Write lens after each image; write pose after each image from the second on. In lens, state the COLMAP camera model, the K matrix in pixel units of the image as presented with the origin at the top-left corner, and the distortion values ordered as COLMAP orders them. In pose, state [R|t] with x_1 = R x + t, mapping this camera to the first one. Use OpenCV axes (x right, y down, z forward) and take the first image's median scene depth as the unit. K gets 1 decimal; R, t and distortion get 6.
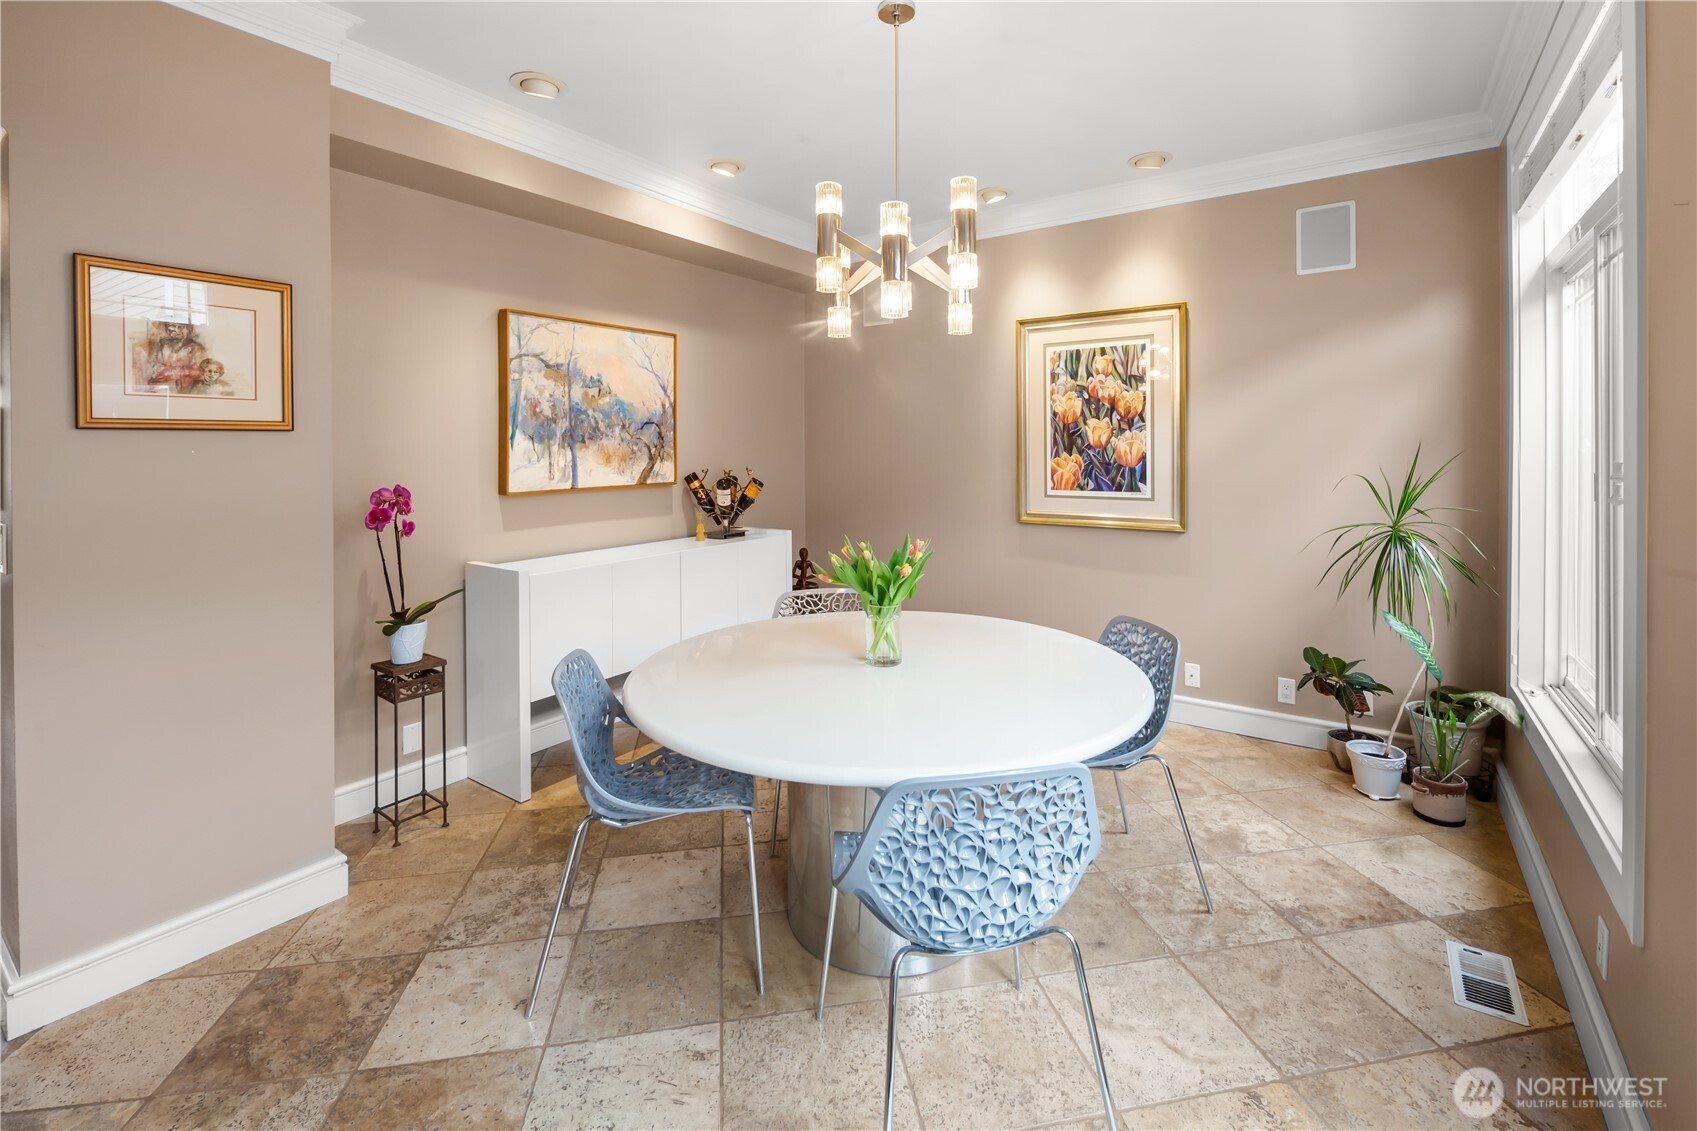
lens RADIAL K [[740.1, 0, 846.4], [0, 740.1, 457.5], [0, 0, 1]] dist [0.000501, -0.000061]
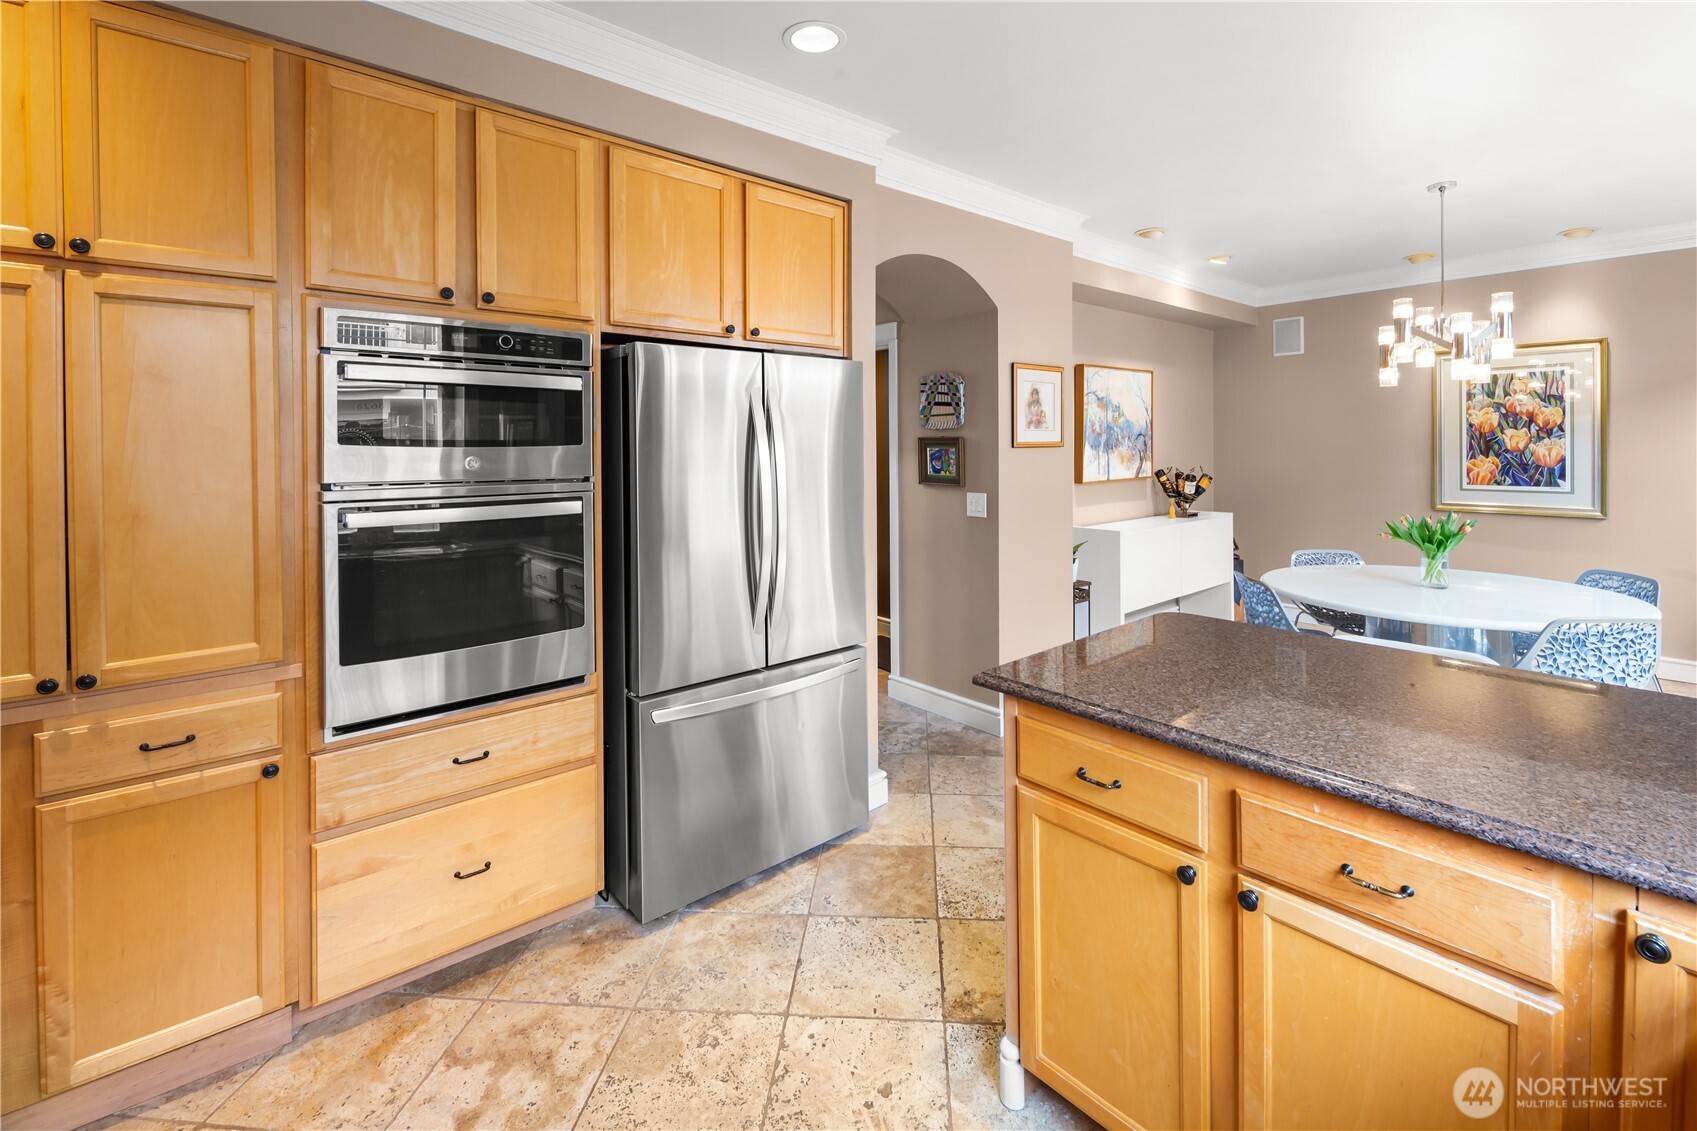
lens RADIAL K [[738.9, 0, 846.1], [0, 738.9, 452.1], [0, 0, 1]] dist [-0.001106, -0.001021]
pose [[0.967979, -0.000575, -0.251031, -0.467573], [0.000507, 1.000000, -0.000335, -0.013071], [0.251031, 0.000197, 0.967979, -0.528947]]
